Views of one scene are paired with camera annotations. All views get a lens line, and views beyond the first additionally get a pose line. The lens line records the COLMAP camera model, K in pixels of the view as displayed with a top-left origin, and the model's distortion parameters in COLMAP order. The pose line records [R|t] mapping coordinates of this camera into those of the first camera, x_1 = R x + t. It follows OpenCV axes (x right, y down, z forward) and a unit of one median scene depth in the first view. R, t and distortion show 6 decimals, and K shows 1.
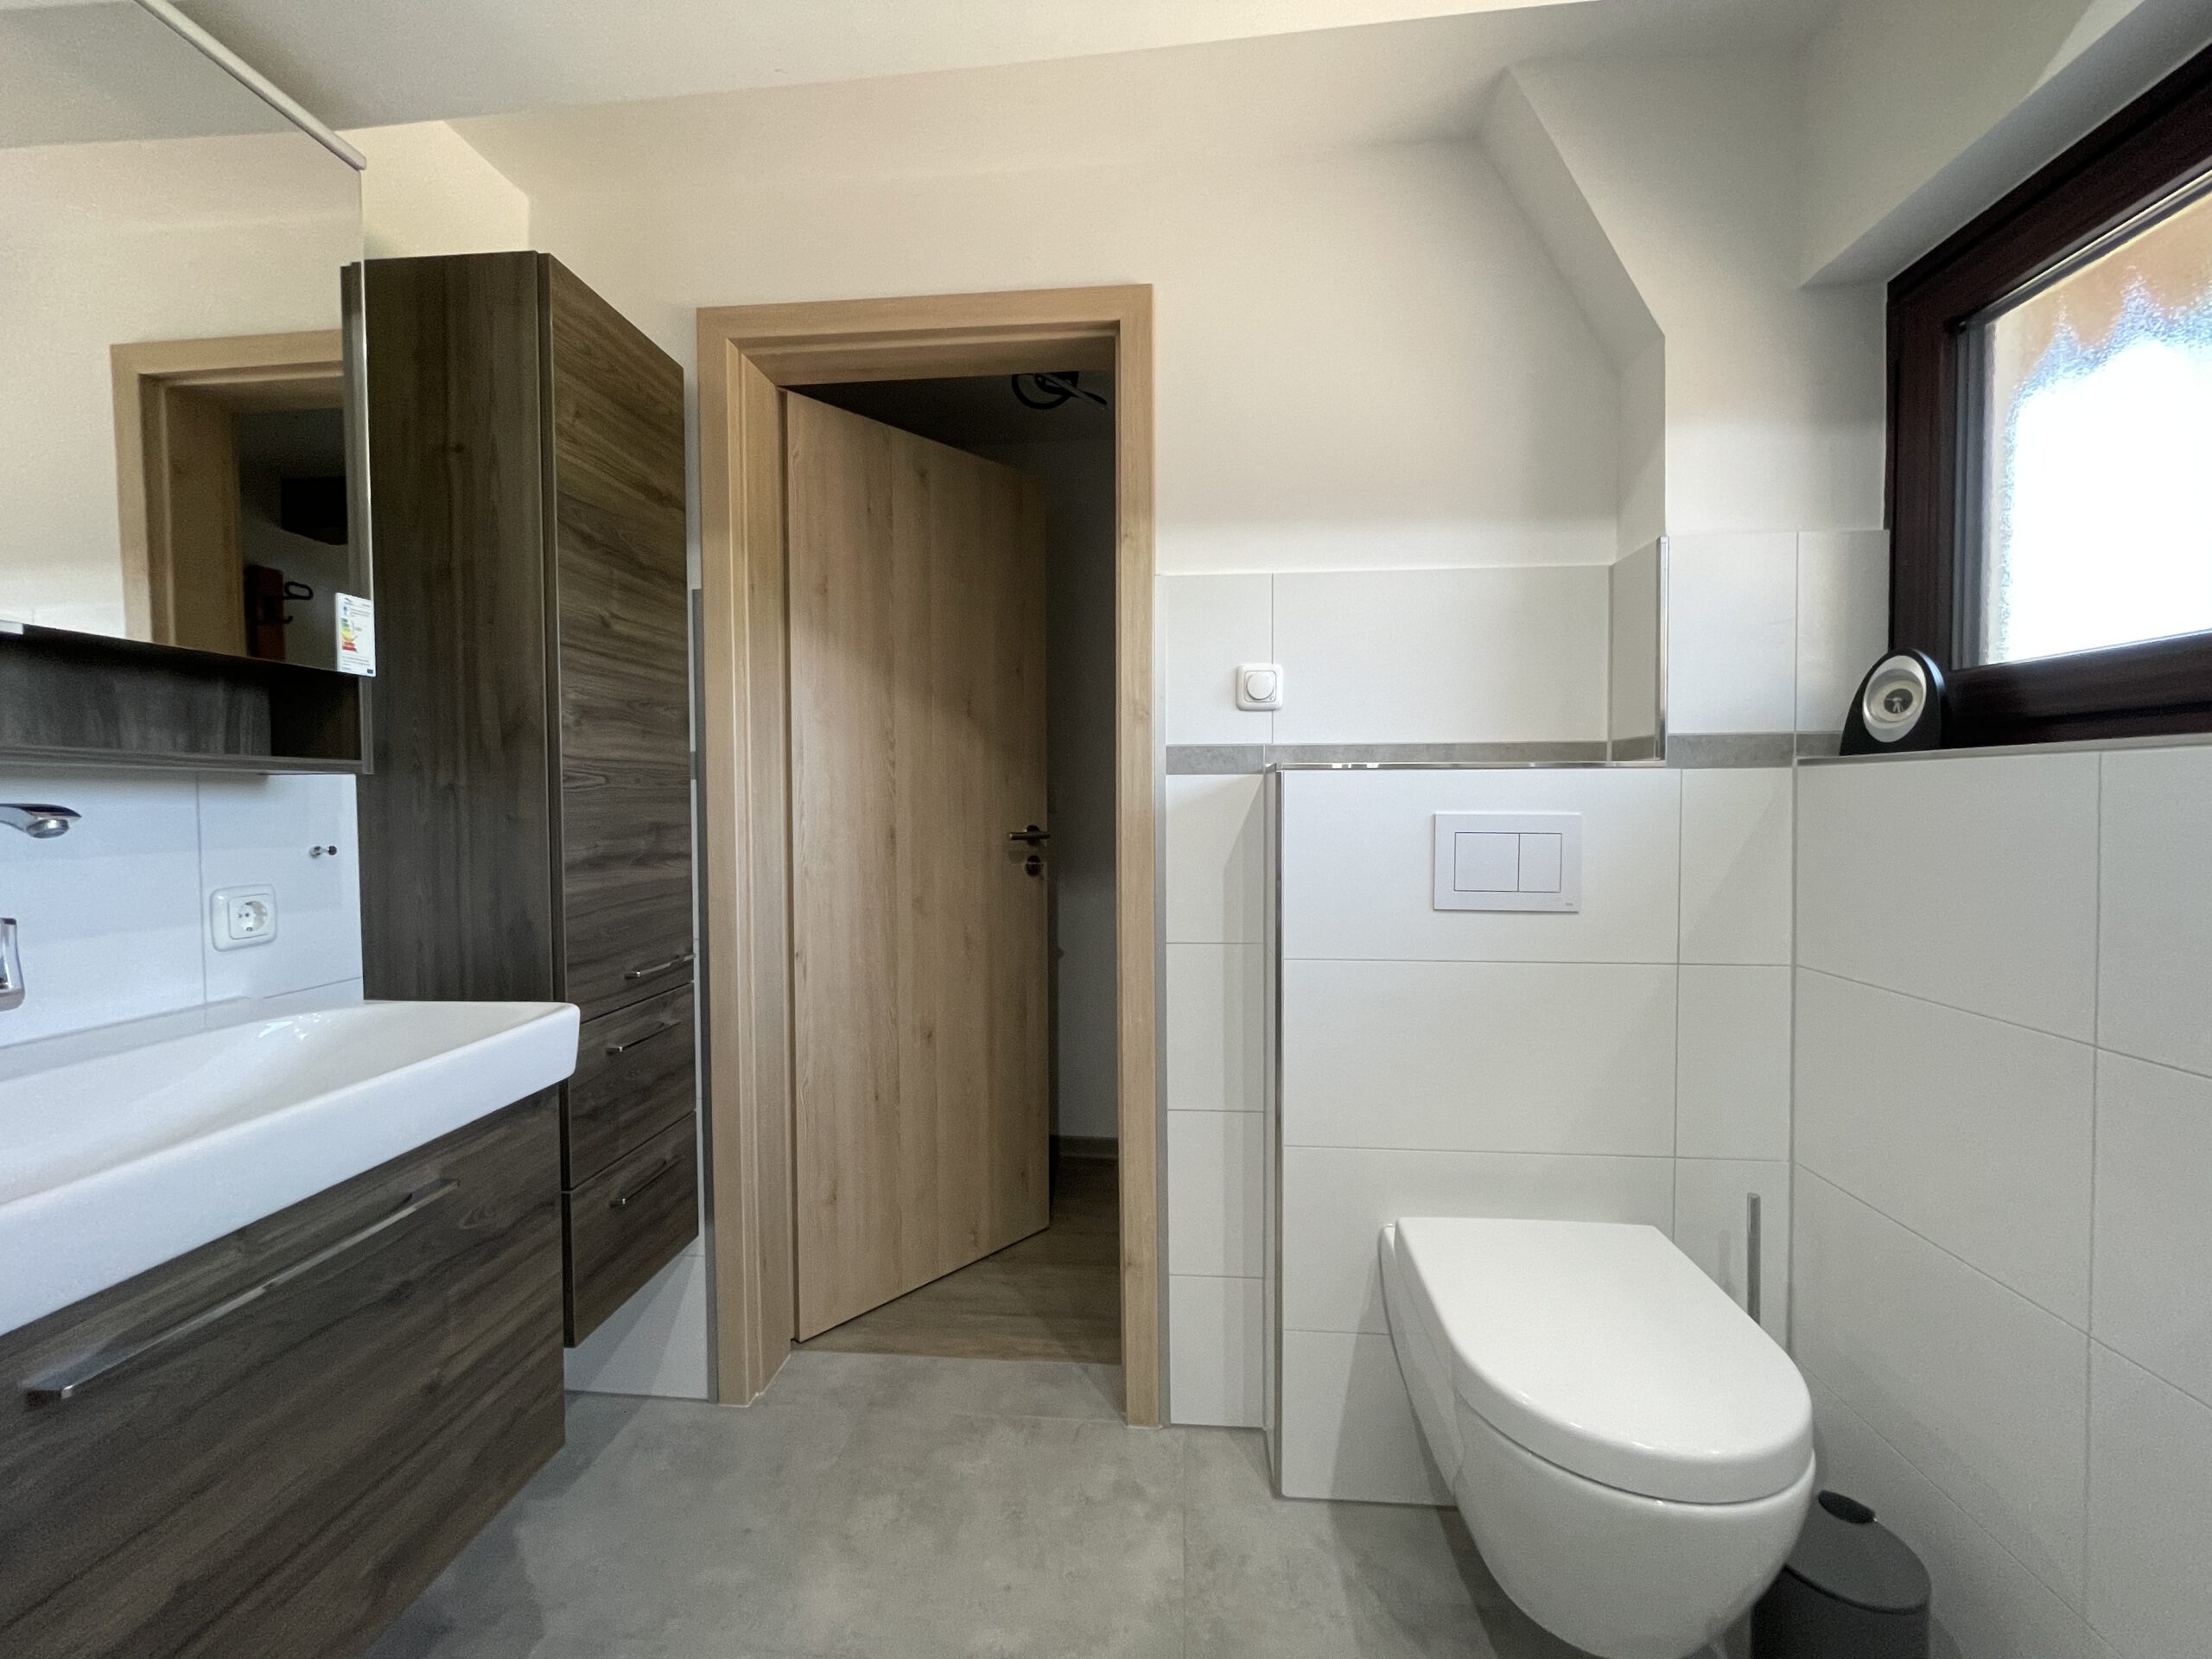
lens RADIAL K [[892.6, 0, 1108.1], [0, 892.6, 826.0], [0, 0, 1]] dist [-0.006378, 0.001507]
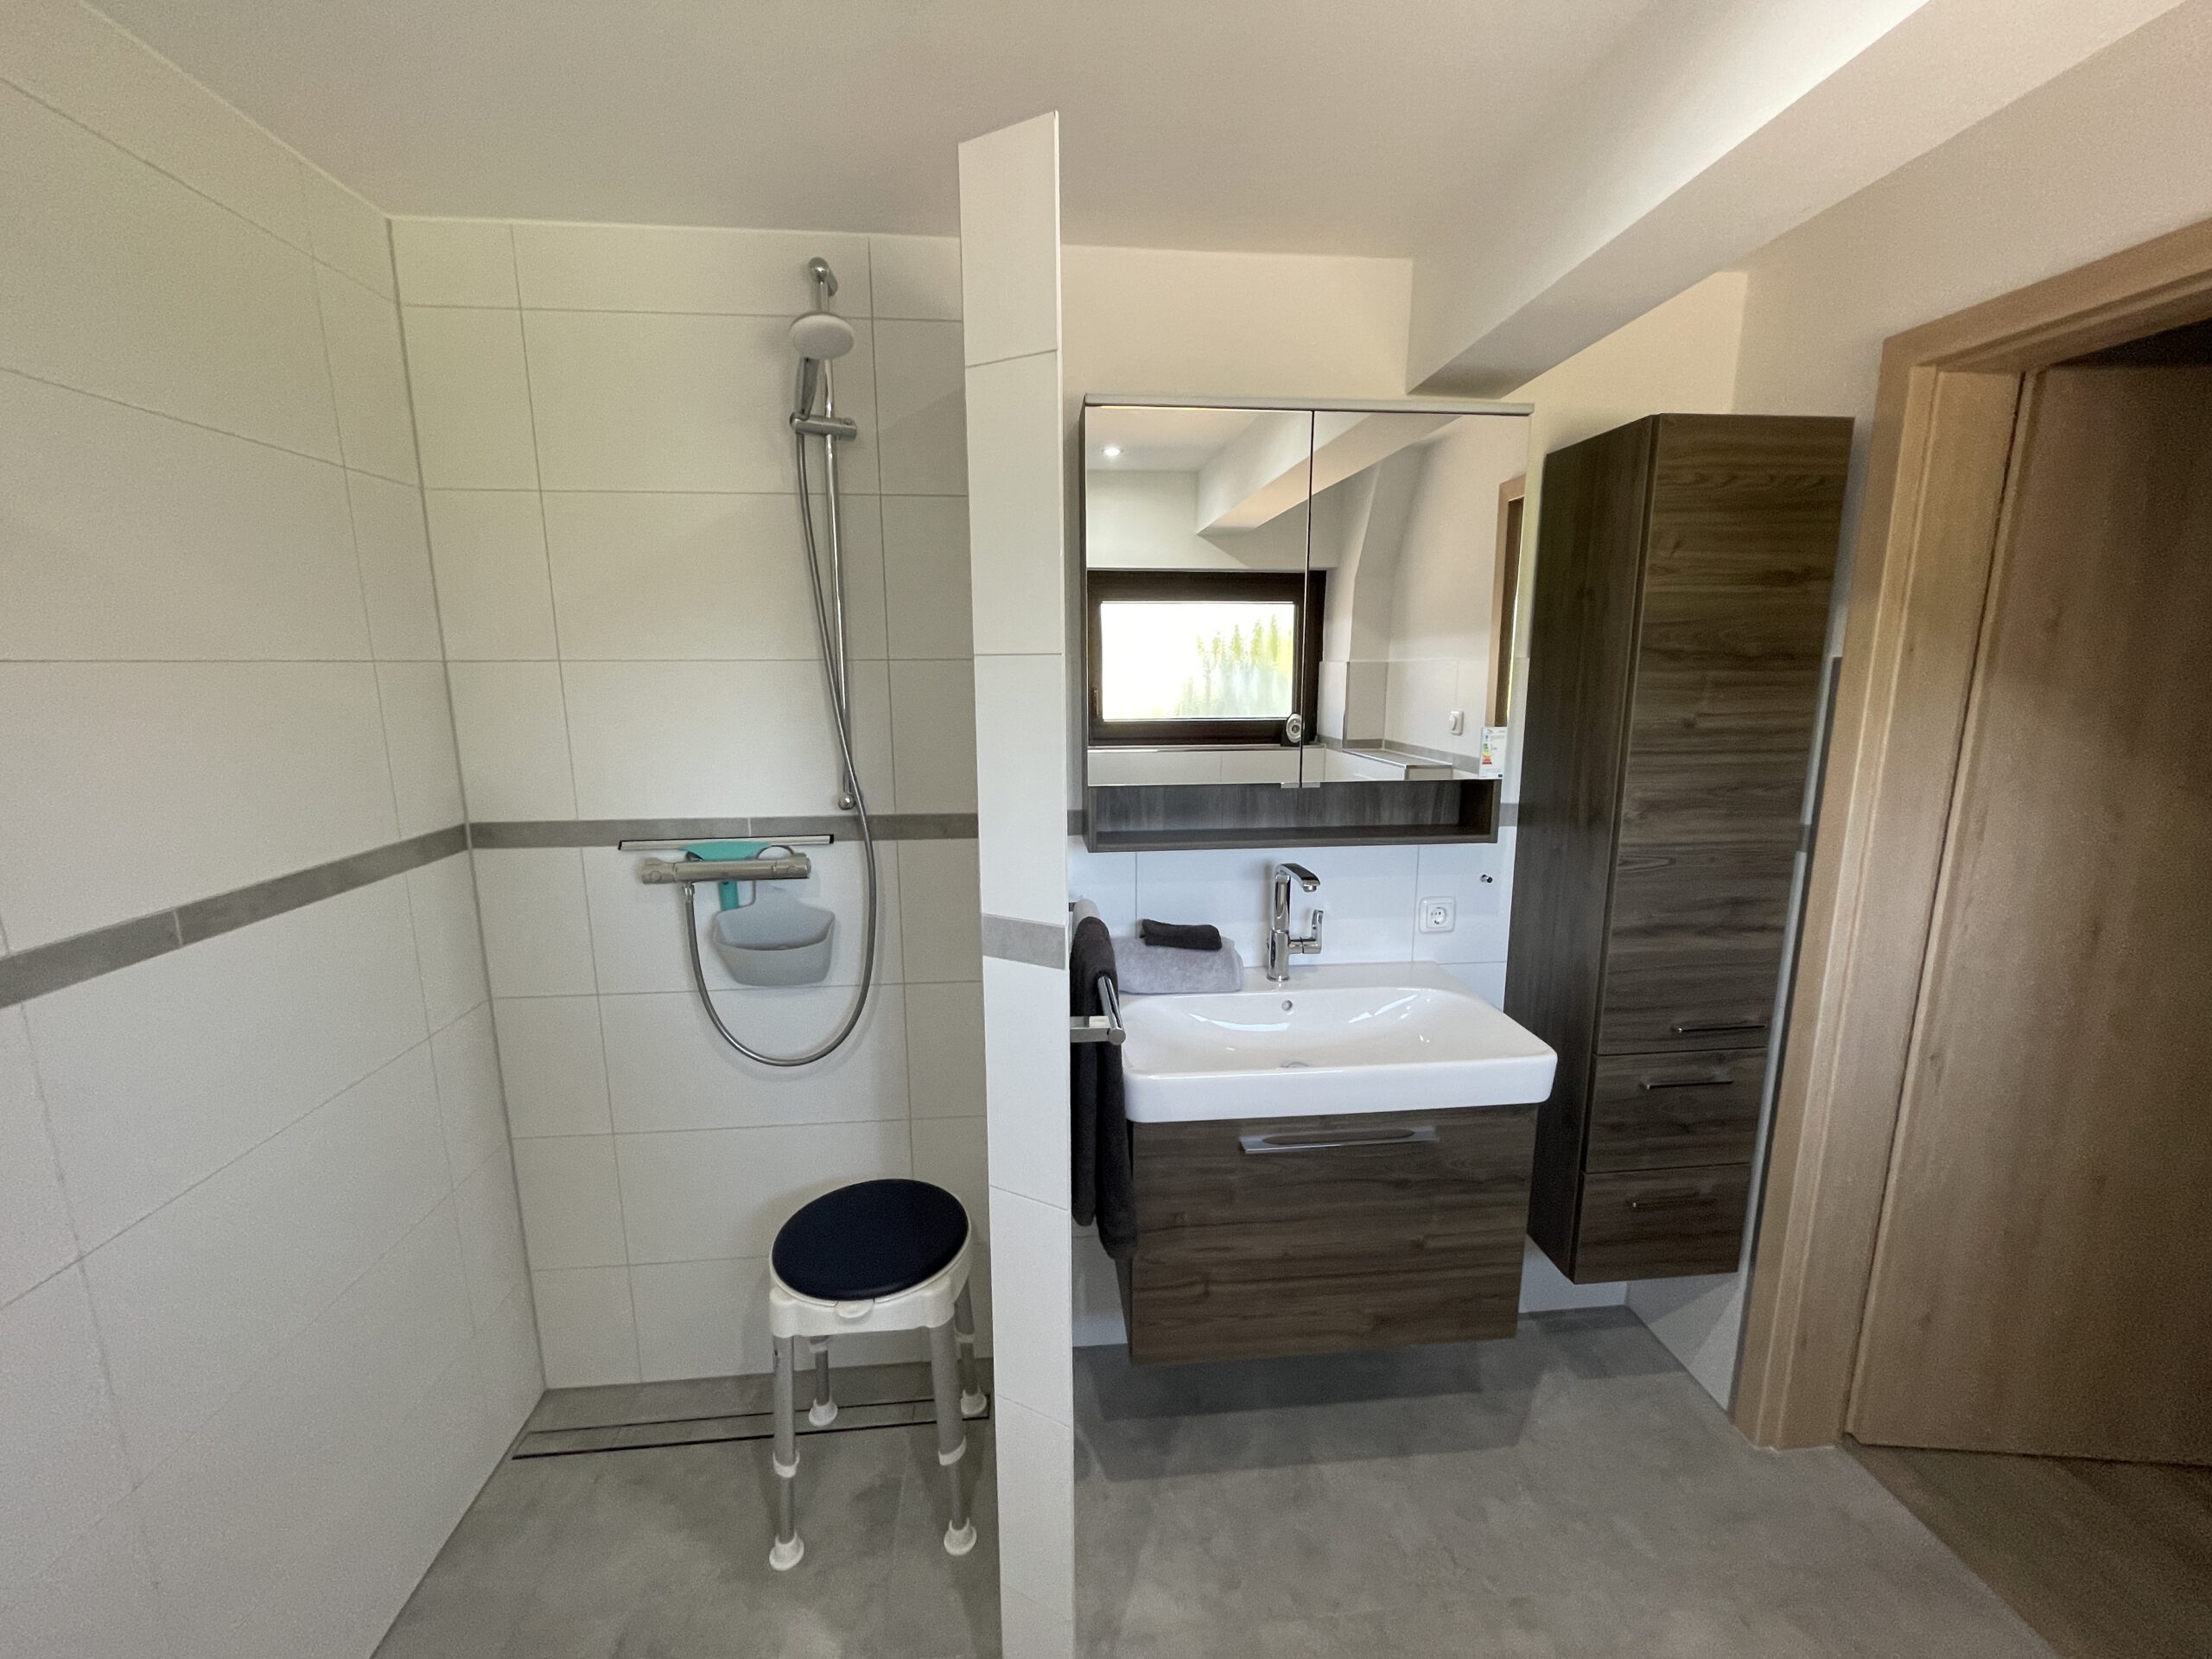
lens RADIAL K [[892.6, 0, 1109.1], [0, 892.6, 827.5], [0, 0, 1]] dist [-0.006378, 0.001507]
pose [[0.176480, 0.188801, -0.966027, 0.395266], [-0.027732, 0.981996, 0.186856, -0.283295], [0.983914, -0.006187, 0.178538, 0.090511]]
